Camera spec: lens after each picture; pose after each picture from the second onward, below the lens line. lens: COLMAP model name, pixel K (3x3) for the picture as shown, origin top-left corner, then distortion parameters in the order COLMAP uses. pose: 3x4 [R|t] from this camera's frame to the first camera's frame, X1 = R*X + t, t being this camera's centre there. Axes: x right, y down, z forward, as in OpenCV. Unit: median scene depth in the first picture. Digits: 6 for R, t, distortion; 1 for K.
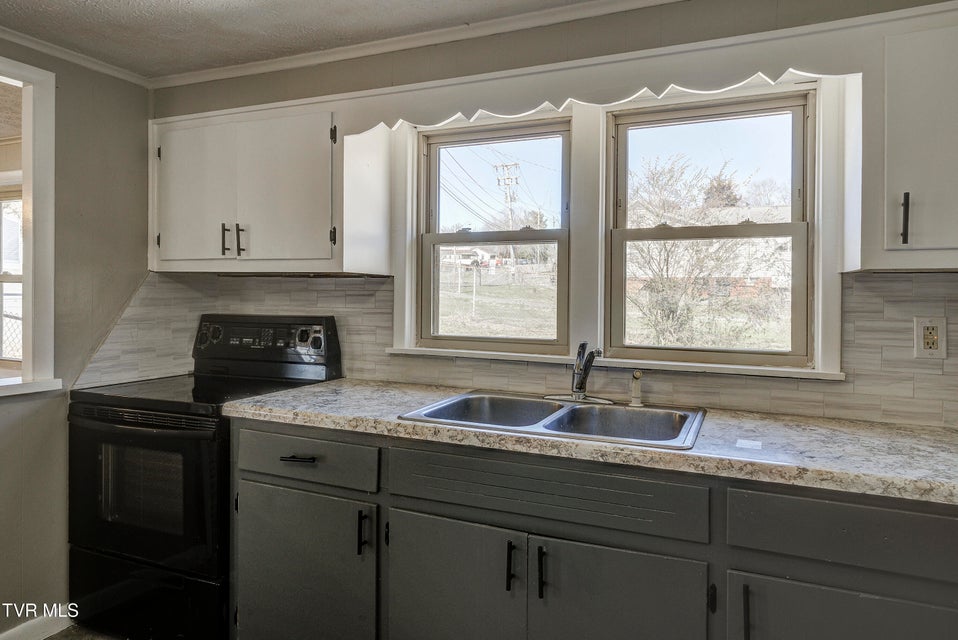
lens RADIAL K [[569.5, 0, 490.6], [0, 569.5, 295.0], [0, 0, 1]] dist [0.008767, 0.002586]
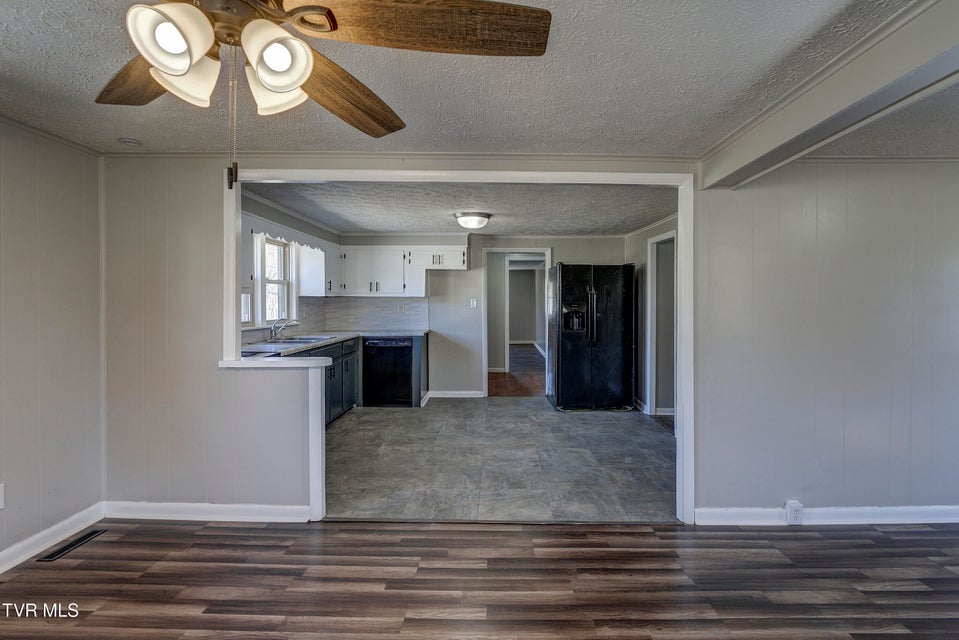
lens RADIAL K [[472.5, 0, 519.1], [0, 472.5, 300.0], [0, 0, 1]] dist [-0.000576, -0.001230]
pose [[-0.426314, -0.007926, 0.904540, -2.332531], [-0.001397, 0.999966, 0.008104, -0.032814], [-0.904574, 0.002191, -0.426311, 0.835498]]
